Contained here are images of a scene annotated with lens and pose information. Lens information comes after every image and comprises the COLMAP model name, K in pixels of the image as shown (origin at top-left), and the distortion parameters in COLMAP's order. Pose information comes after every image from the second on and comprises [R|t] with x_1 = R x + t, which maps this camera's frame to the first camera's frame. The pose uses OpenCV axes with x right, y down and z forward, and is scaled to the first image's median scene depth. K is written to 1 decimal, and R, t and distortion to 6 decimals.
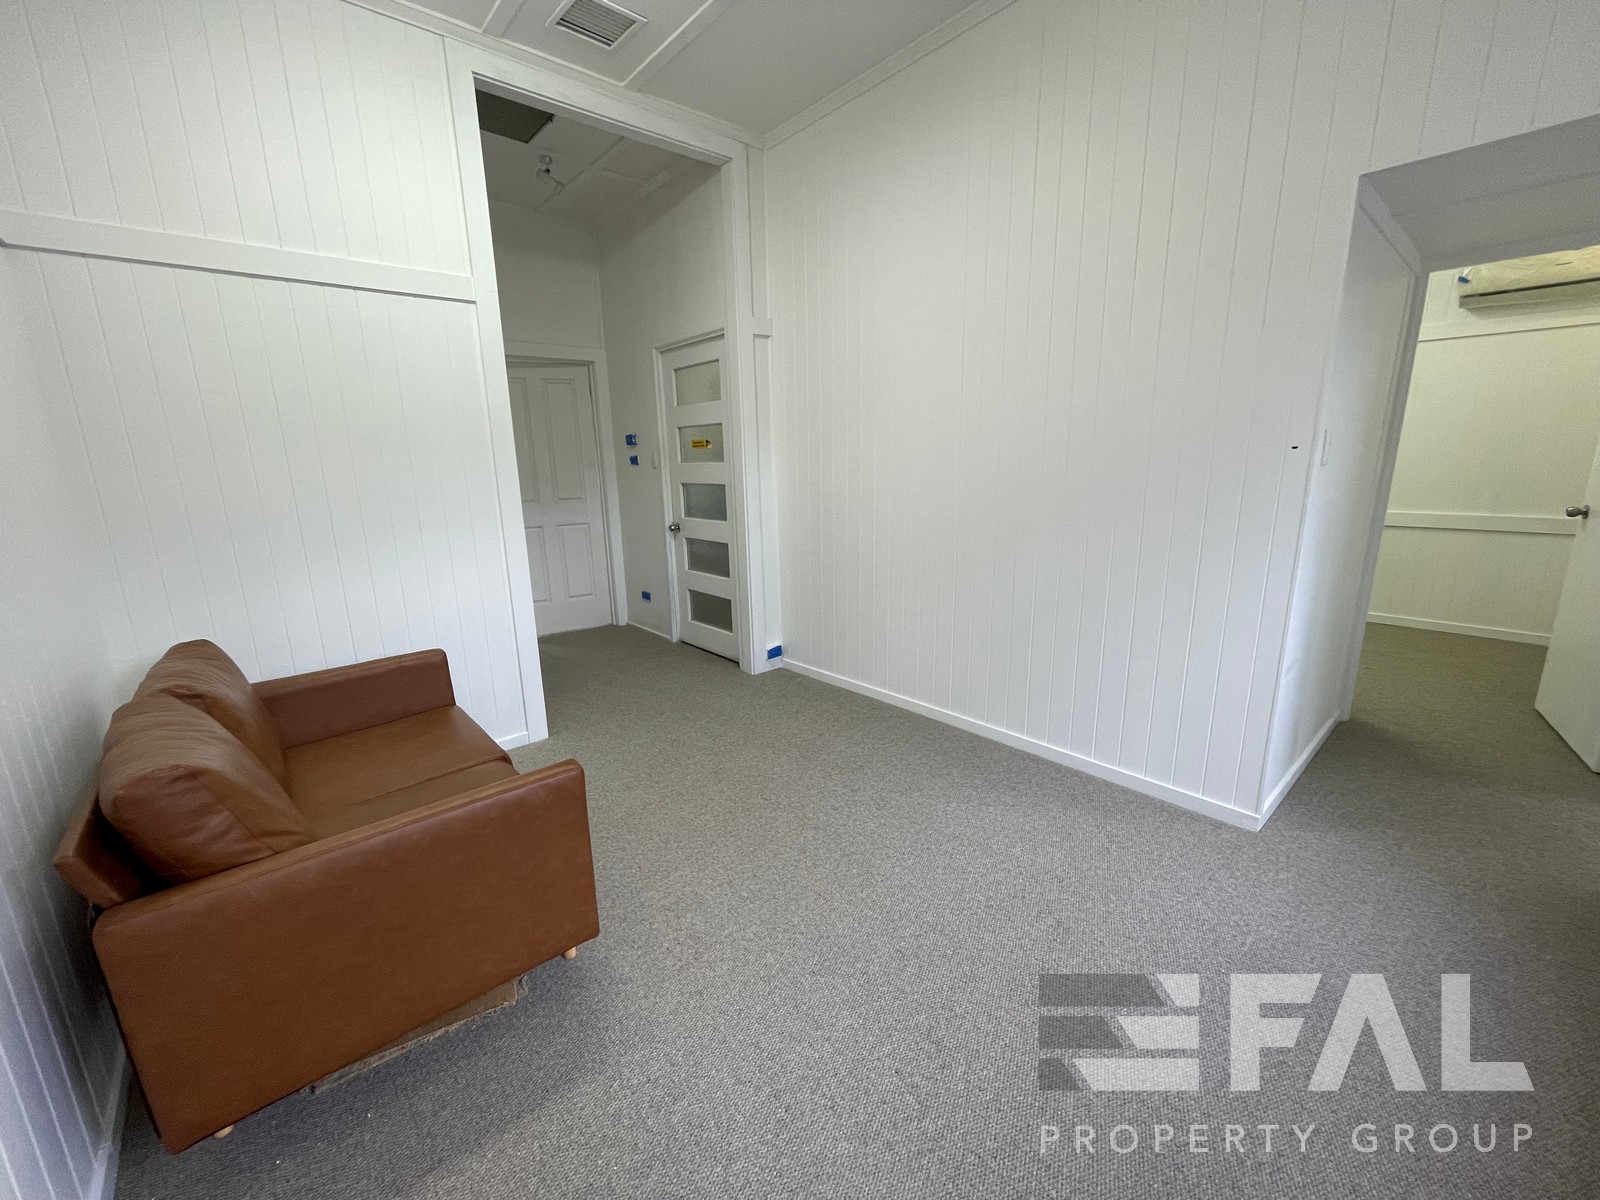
lens RADIAL K [[644.3, 0, 795.1], [0, 644.3, 600.9], [0, 0, 1]] dist [-0.000076, 0.000223]
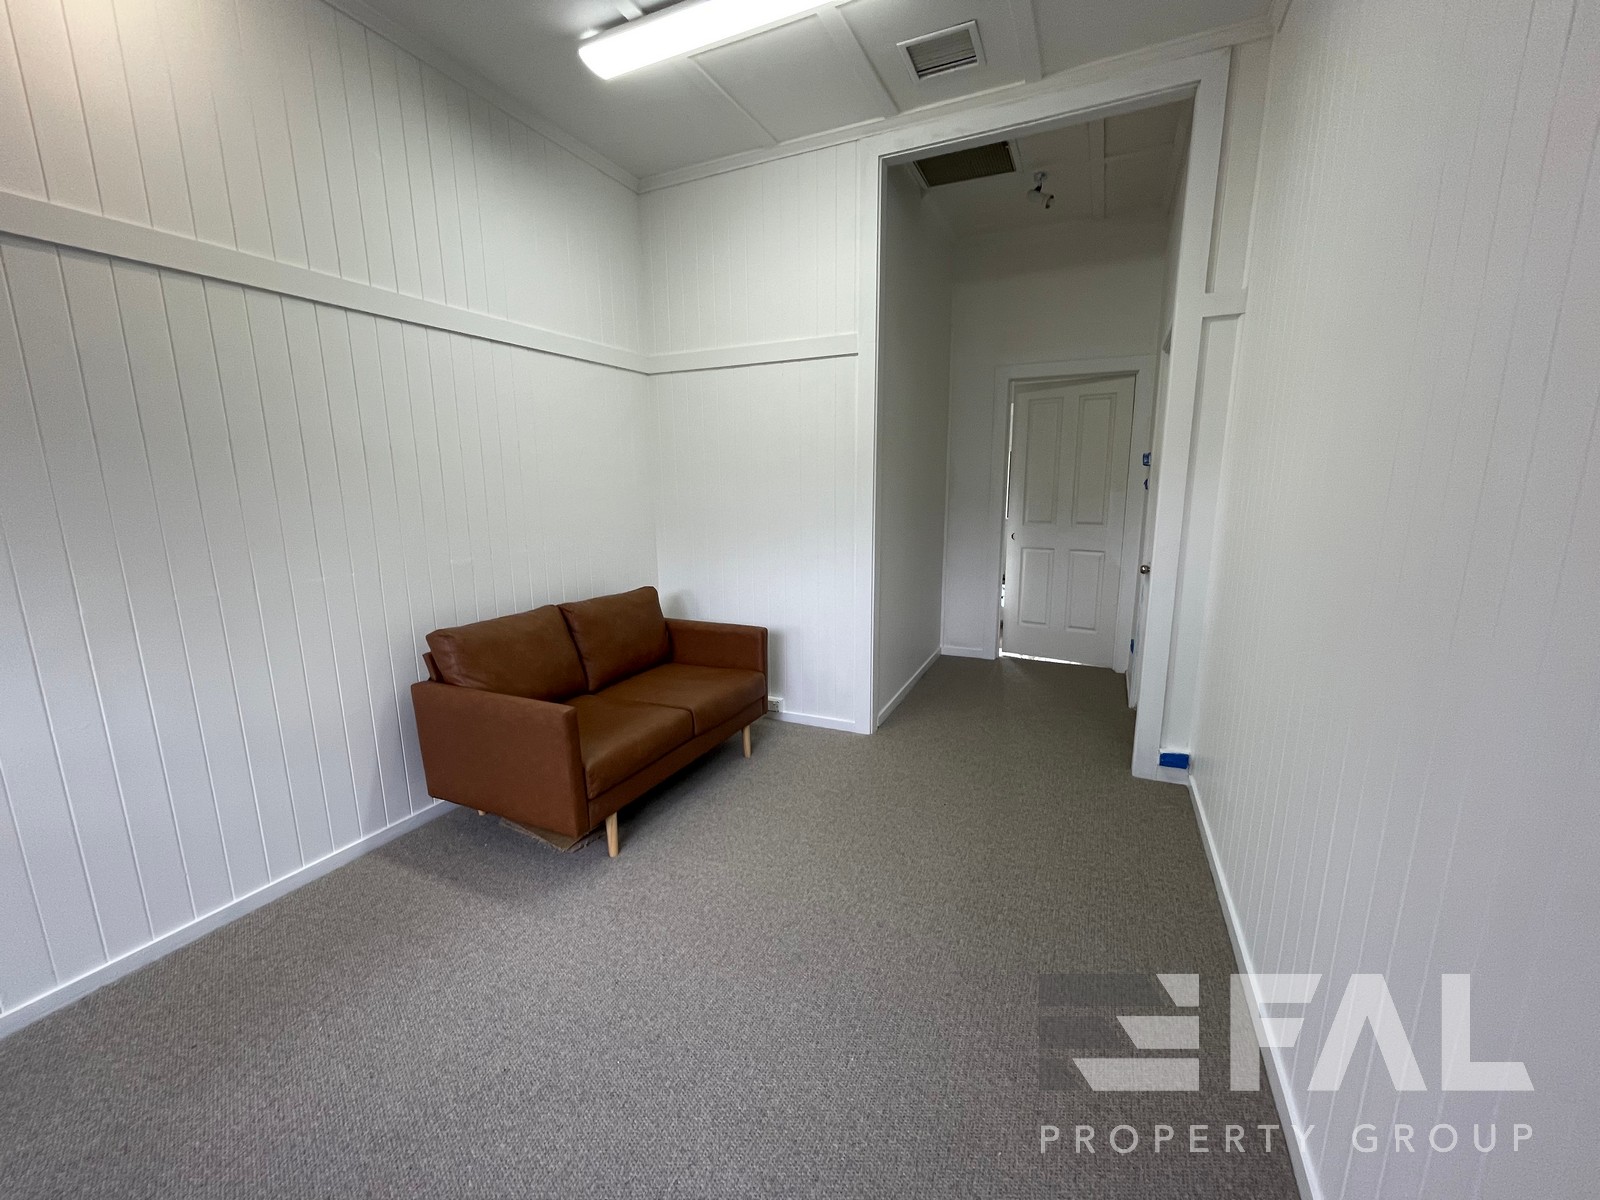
lens RADIAL K [[644.3, 0, 796.8], [0, 644.3, 601.1], [0, 0, 1]] dist [-0.000076, 0.000223]
pose [[0.407390, 0.192975, -0.892633, 0.477218], [-0.200538, 0.972467, 0.118711, -0.110115], [0.890965, 0.130645, 0.434872, 0.351161]]
